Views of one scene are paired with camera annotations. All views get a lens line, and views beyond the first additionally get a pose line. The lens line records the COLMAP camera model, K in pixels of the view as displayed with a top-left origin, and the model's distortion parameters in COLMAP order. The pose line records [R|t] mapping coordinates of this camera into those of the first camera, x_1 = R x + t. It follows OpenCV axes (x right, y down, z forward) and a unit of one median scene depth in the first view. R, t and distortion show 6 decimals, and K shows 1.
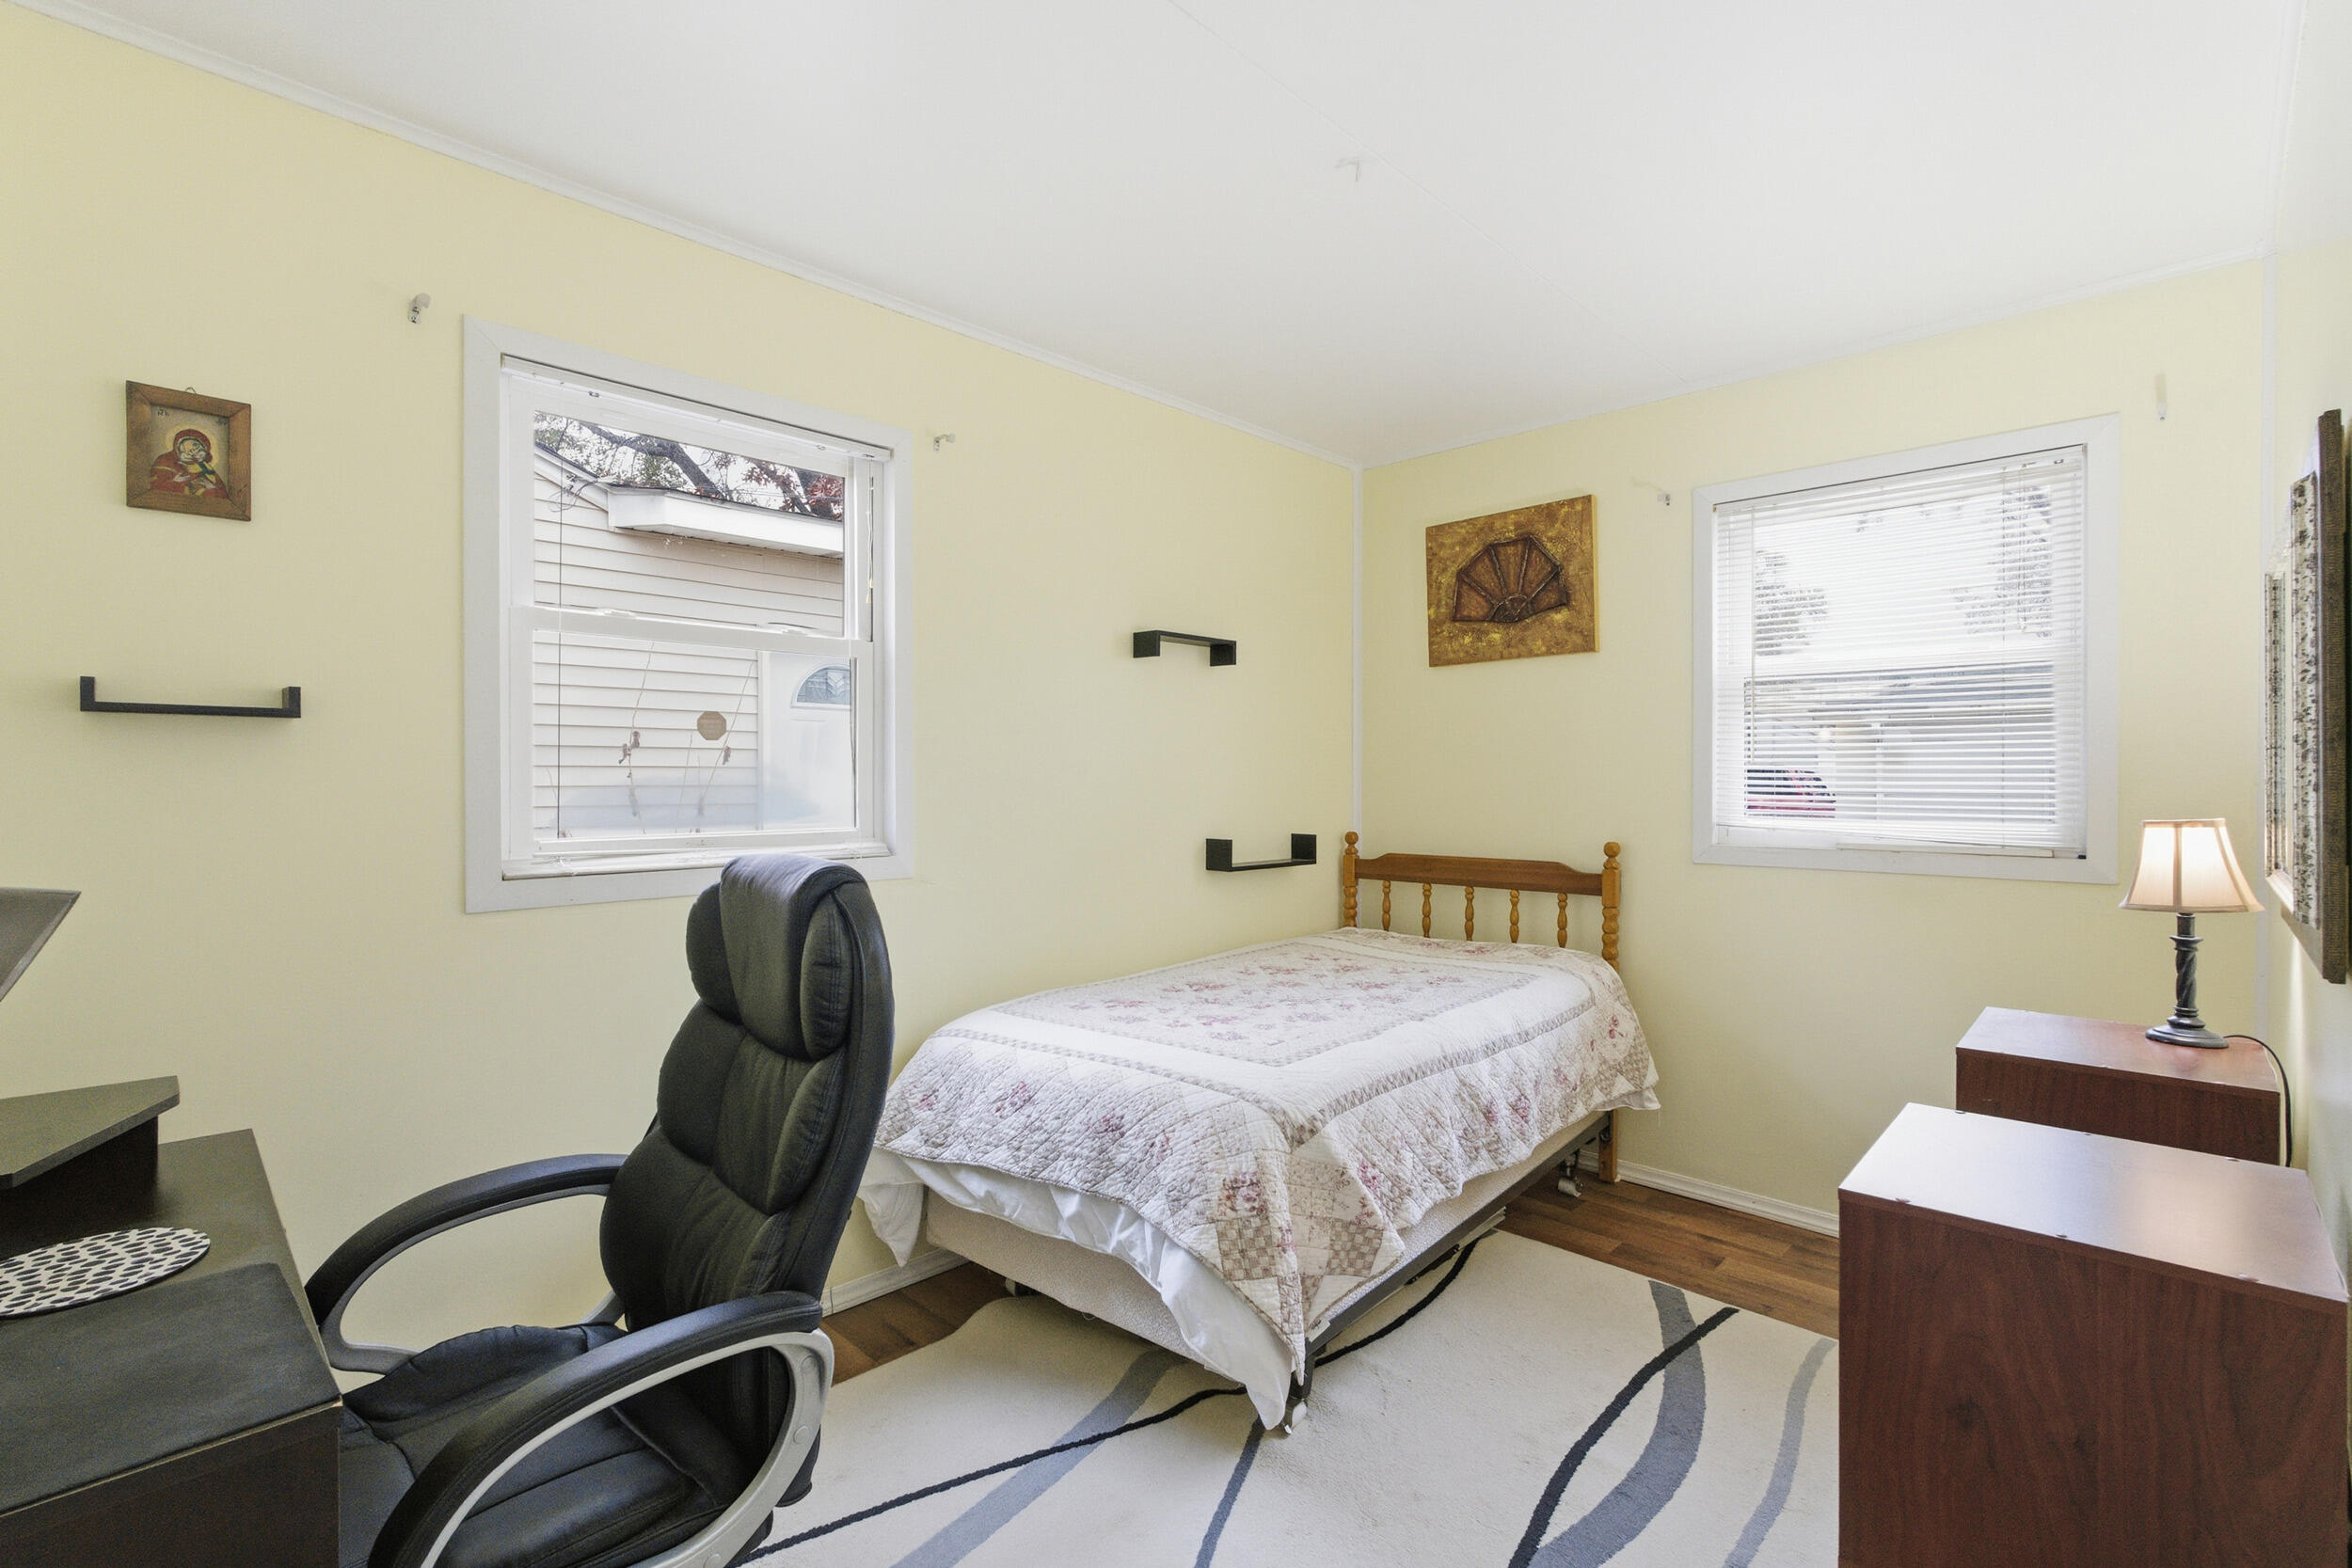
lens RADIAL K [[1040.9, 0, 1176.0], [0, 1040.9, 784.0], [0, 0, 1]] dist [-0.000977, 0.000414]
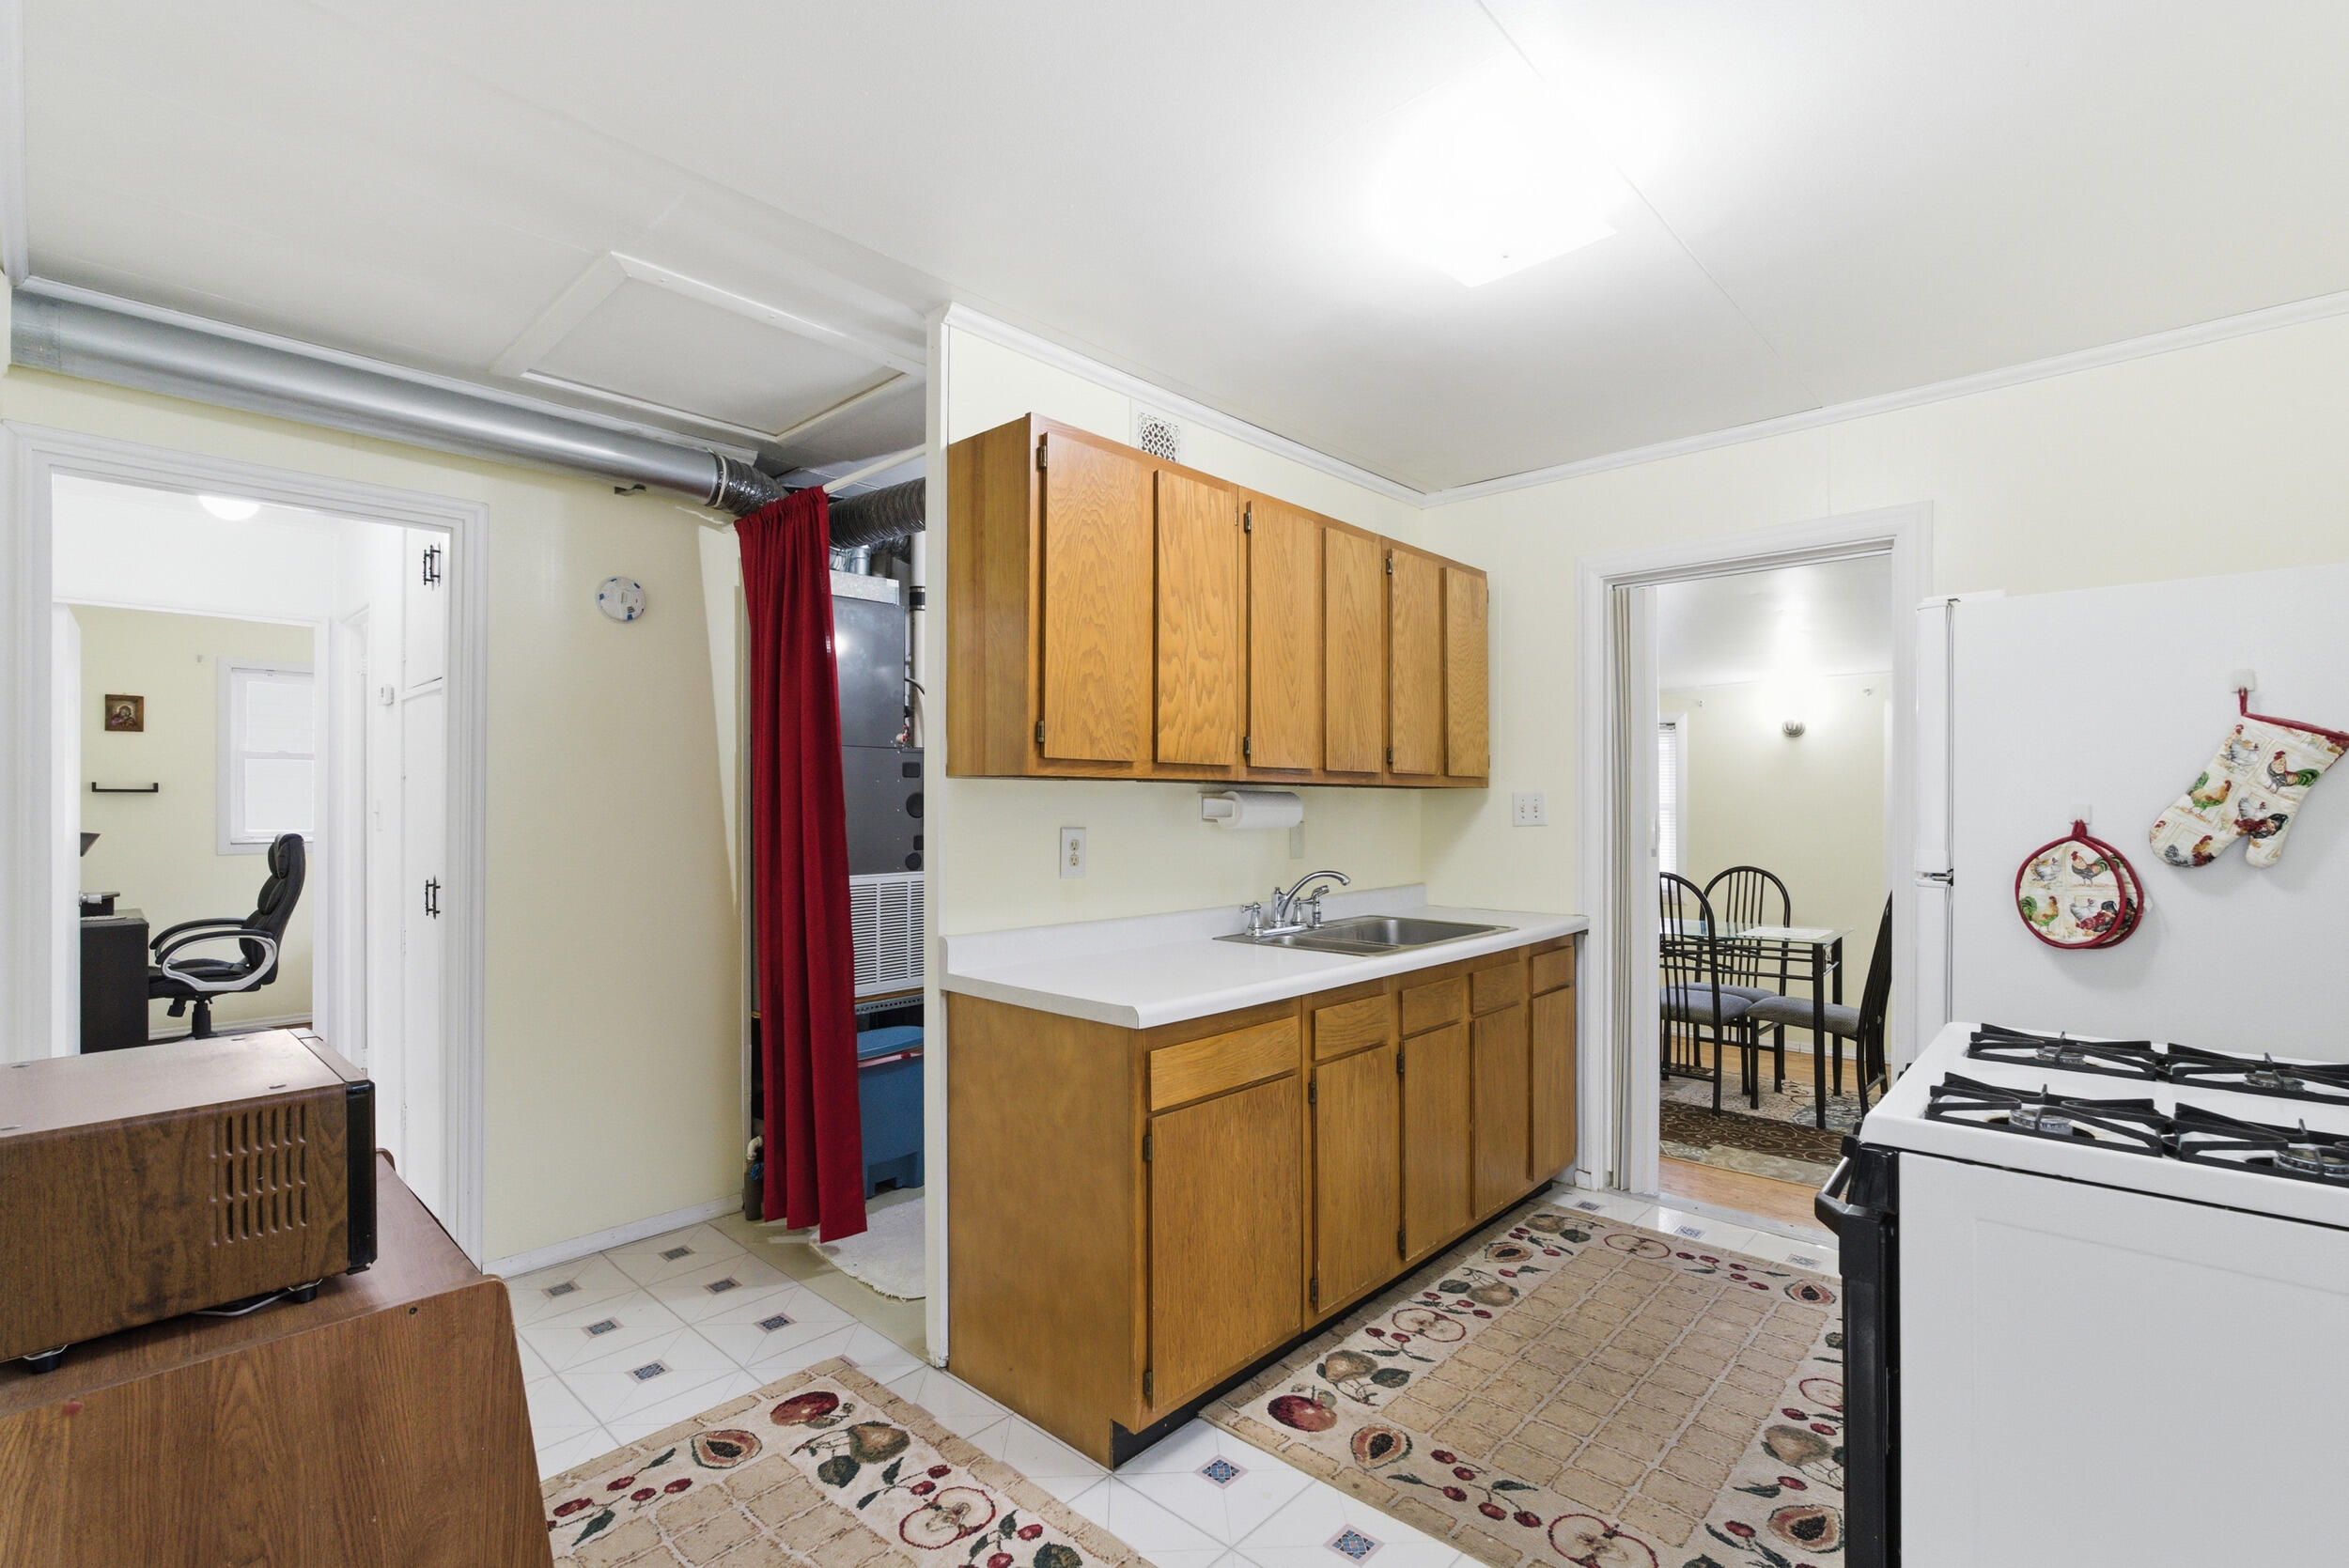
lens RADIAL K [[1039.7, 0, 1174.5], [0, 1039.7, 784.0], [0, 0, 1]] dist [-0.000977, 0.000414]
pose [[0.999876, -0.000681, 0.015739, 2.472340], [0.000735, 0.999994, -0.003402, -0.080105], [-0.015736, 0.003413, 0.999870, -2.491297]]
